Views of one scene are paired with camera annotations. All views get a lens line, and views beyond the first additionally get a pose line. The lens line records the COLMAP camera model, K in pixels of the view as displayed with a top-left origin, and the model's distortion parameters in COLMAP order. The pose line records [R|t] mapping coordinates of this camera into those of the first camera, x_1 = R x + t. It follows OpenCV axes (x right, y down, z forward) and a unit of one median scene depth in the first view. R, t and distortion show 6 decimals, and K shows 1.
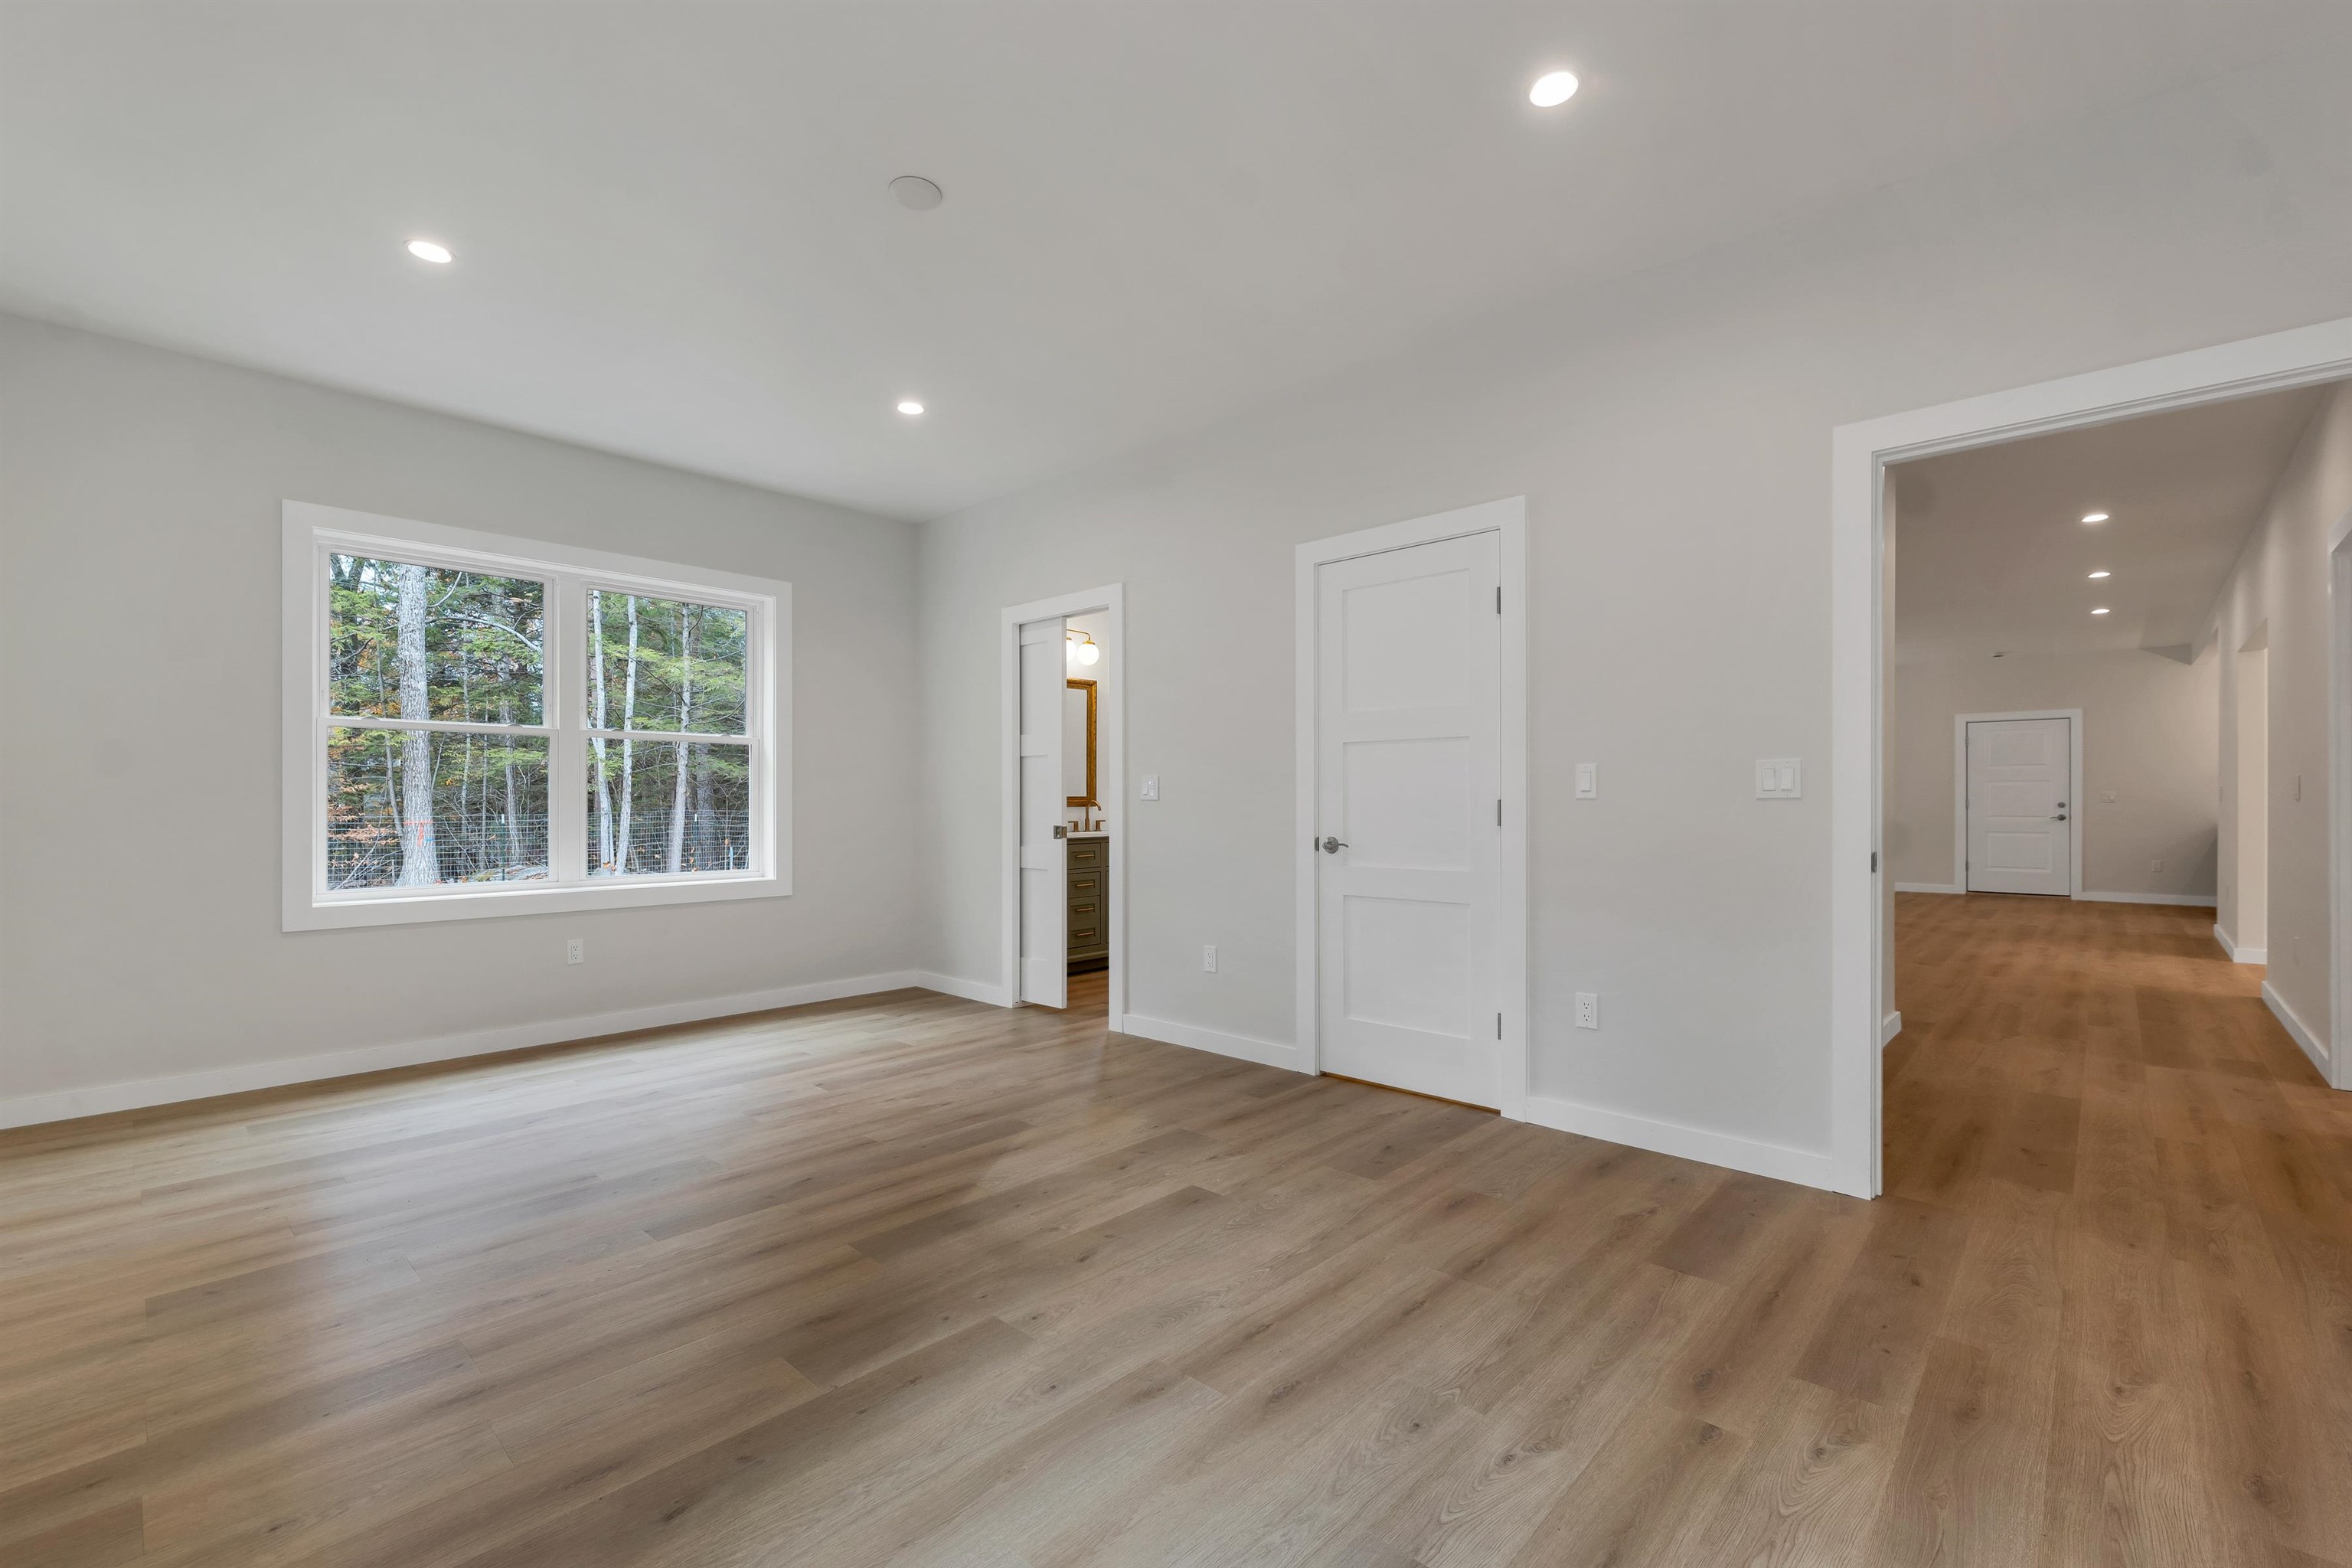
lens RADIAL K [[995.6, 0, 1170.3], [0, 995.6, 799.3], [0, 0, 1]] dist [0.000811, 0.000416]
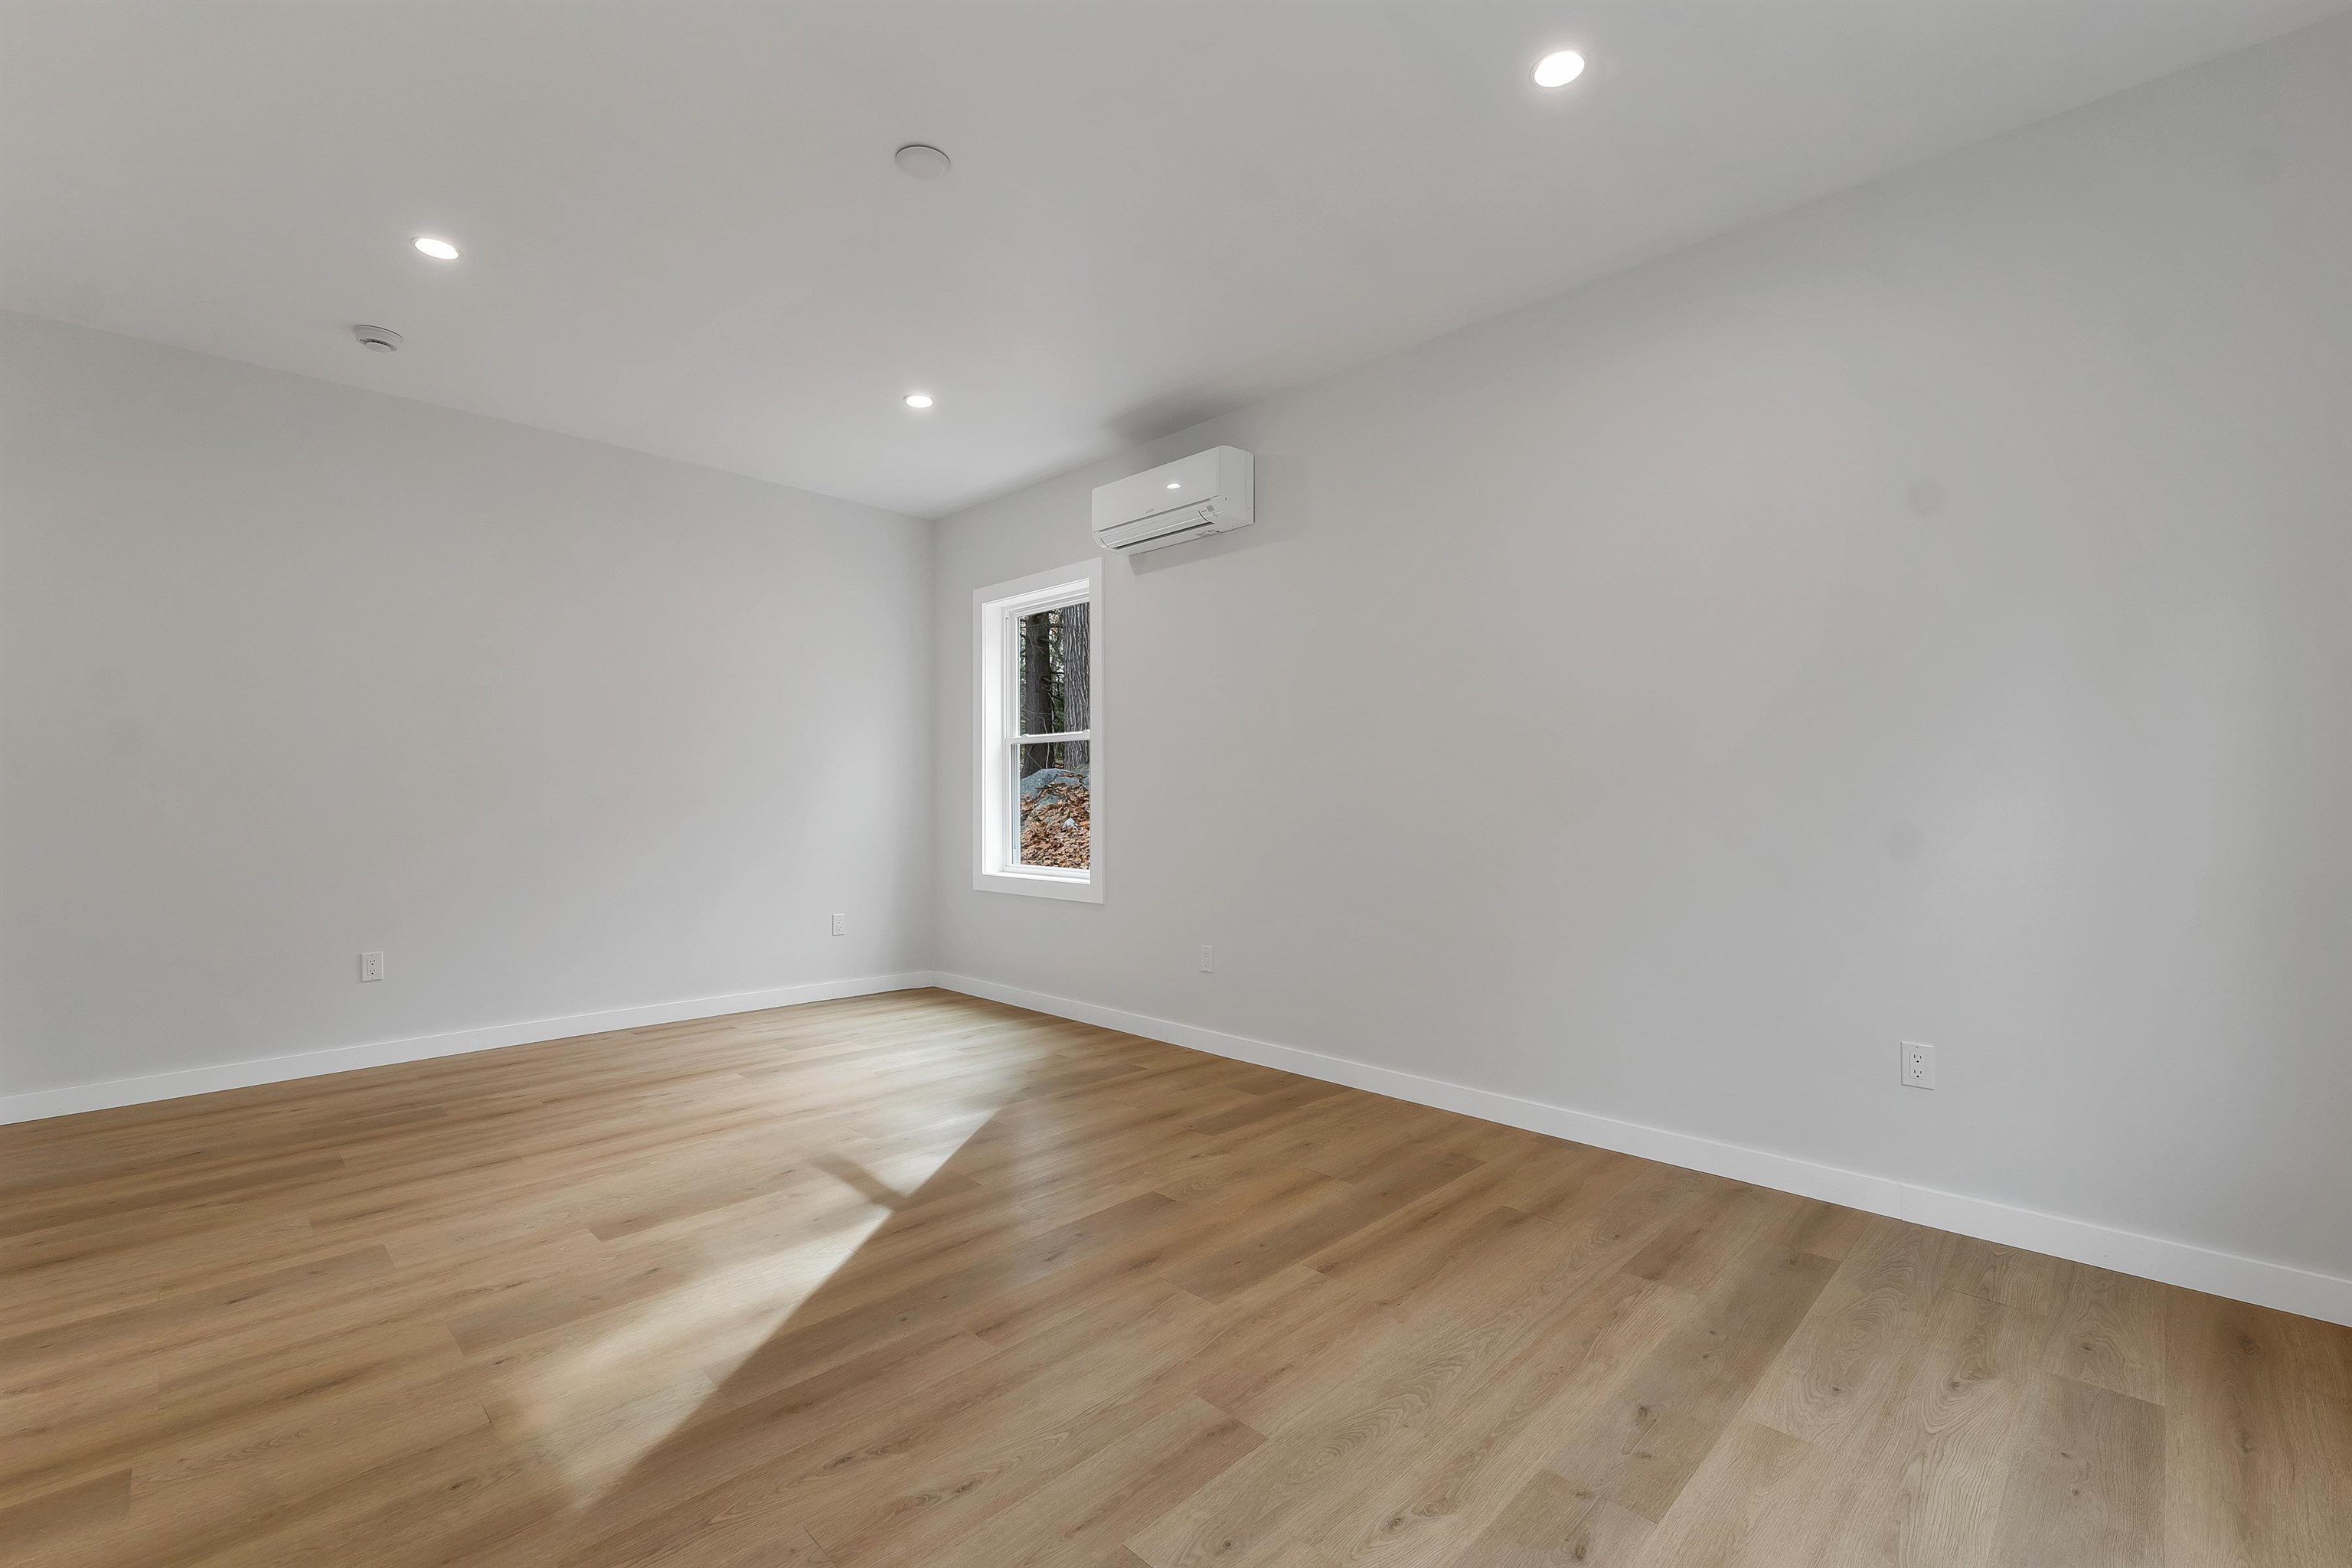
lens RADIAL K [[993.7, 0, 1164.7], [0, 993.7, 783.4], [0, 0, 1]] dist [0.001224, 0.000232]
pose [[-0.999483, 0.003567, 0.031943, -0.496158], [0.003040, 0.999858, -0.016560, 0.004773], [-0.031997, -0.016455, -0.999353, 1.855752]]
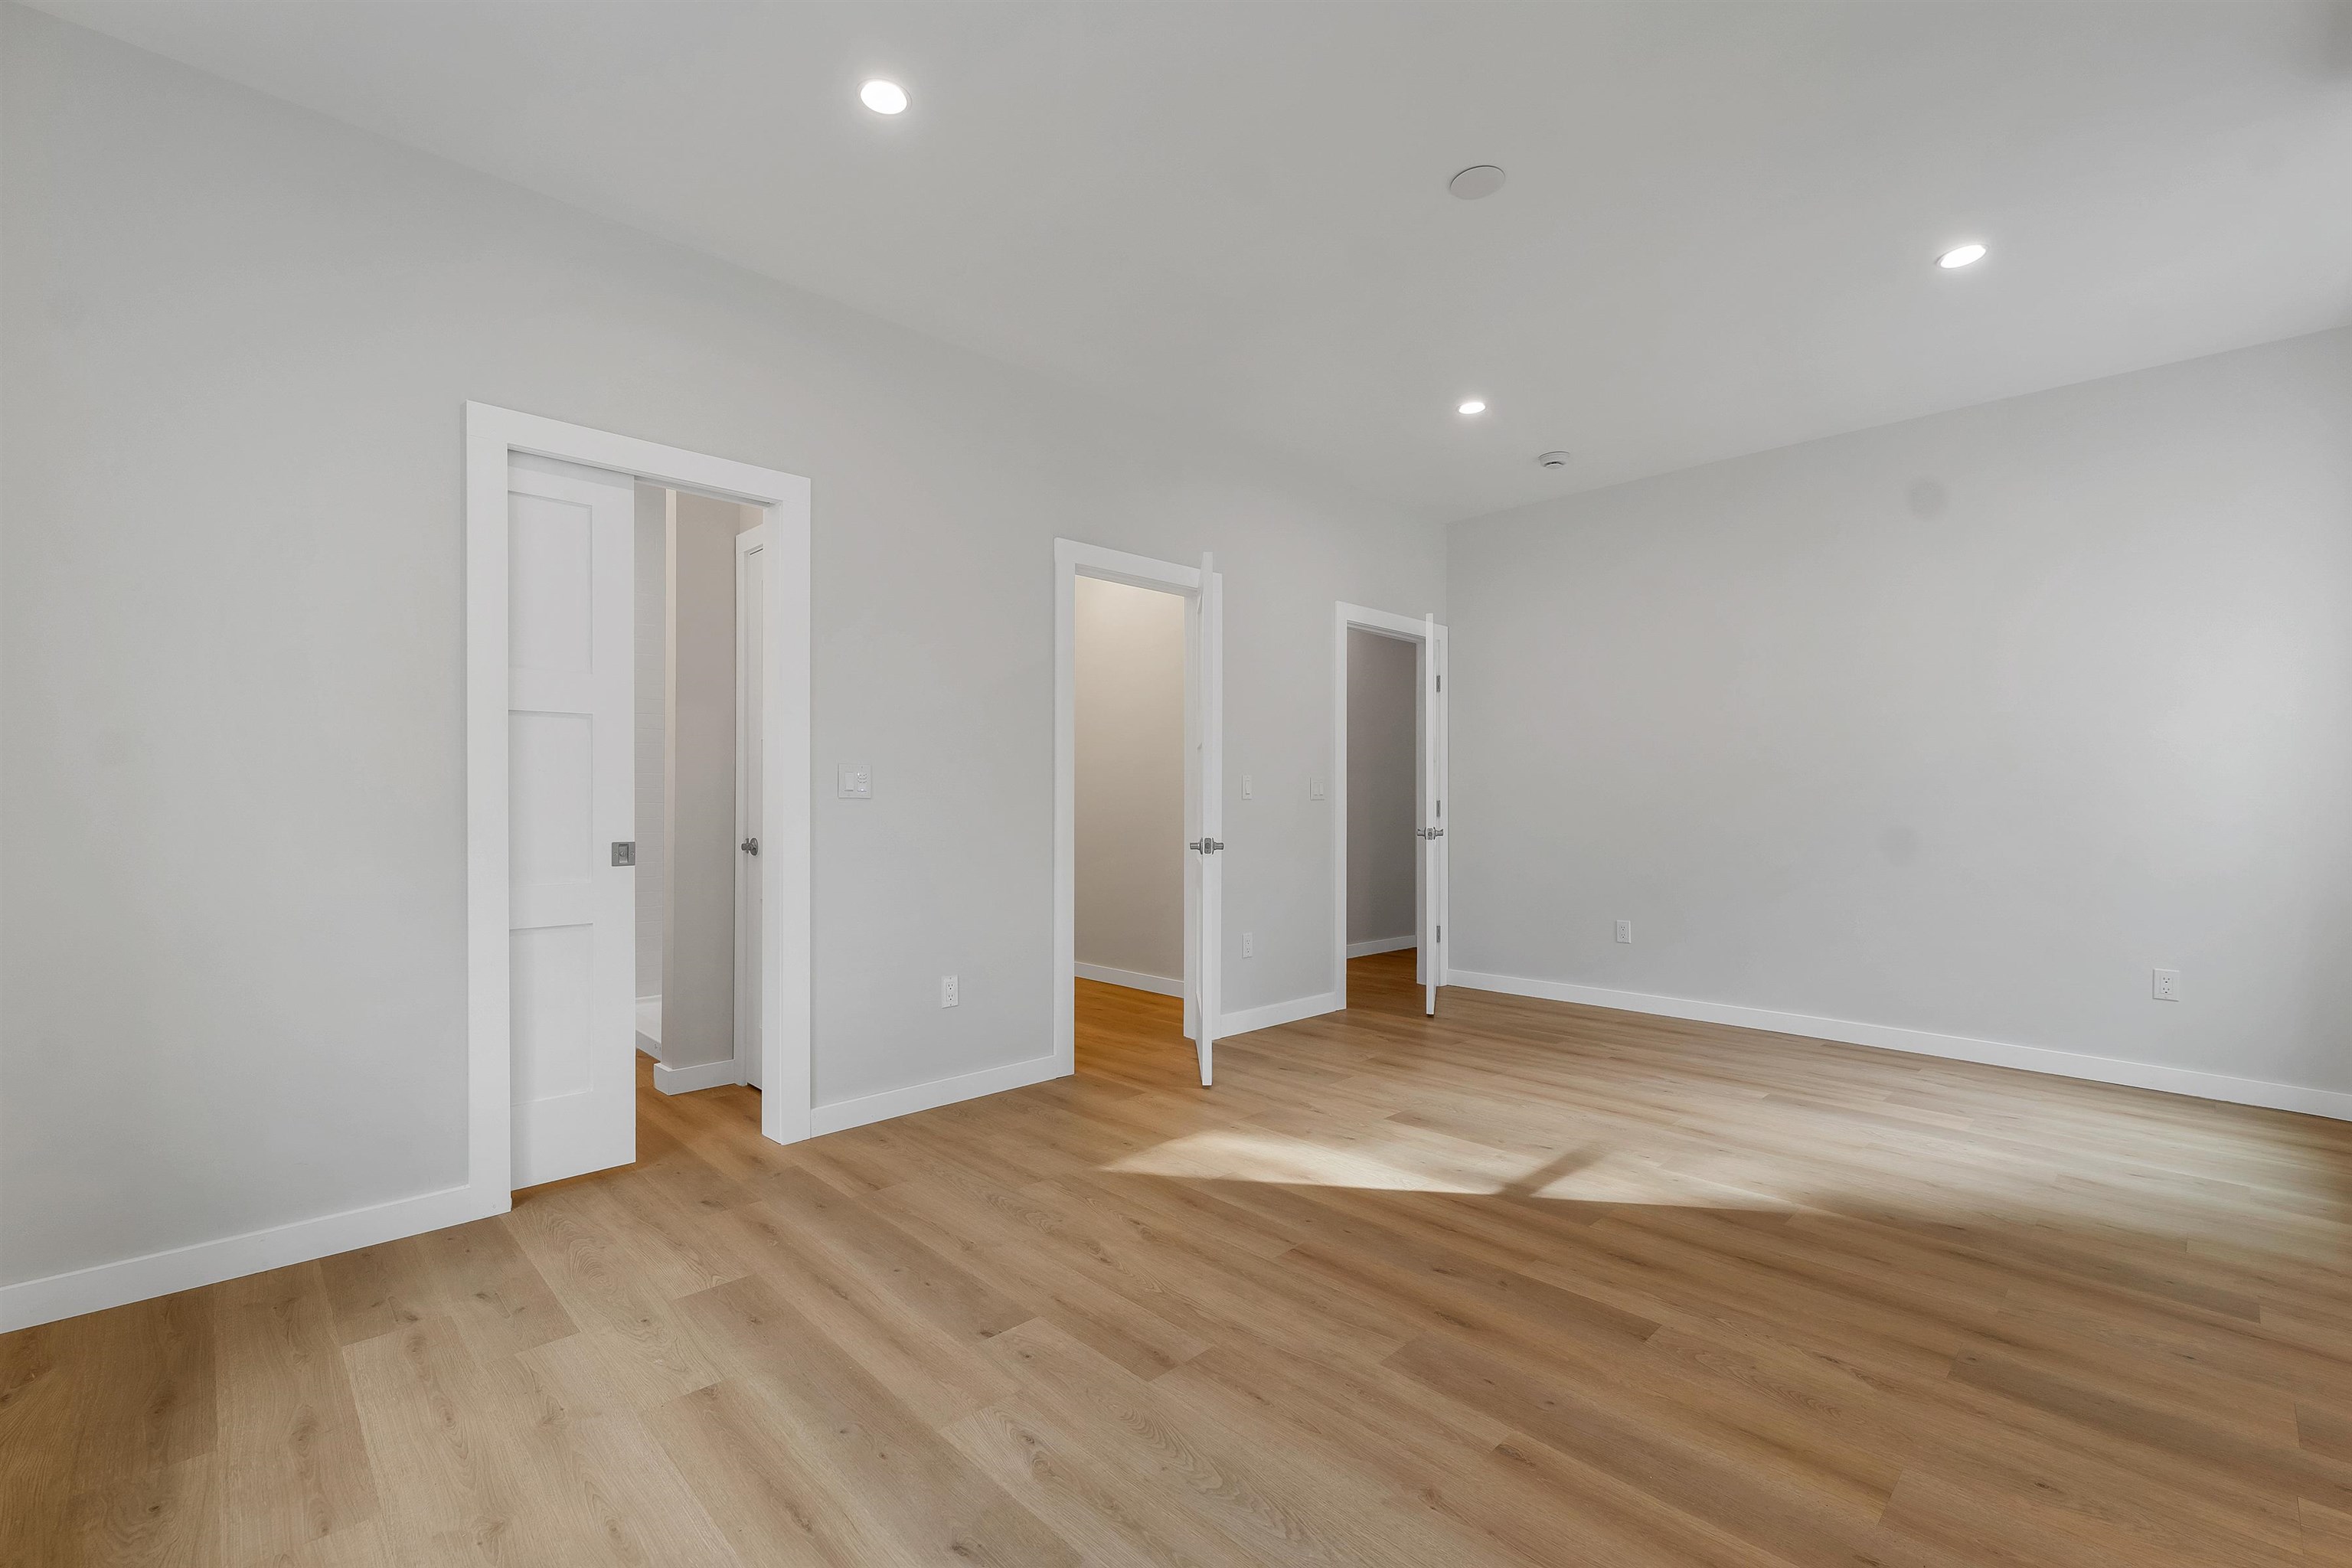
lens RADIAL K [[1006.7, 0, 1171.4], [0, 1006.7, 796.0], [0, 0, 1]] dist [0.000155, -0.000325]
pose [[0.048826, 0.008521, 0.998771, -1.207624], [-0.002096, 0.999962, -0.008428, 0.009155], [-0.998805, -0.001682, 0.048842, 1.197725]]
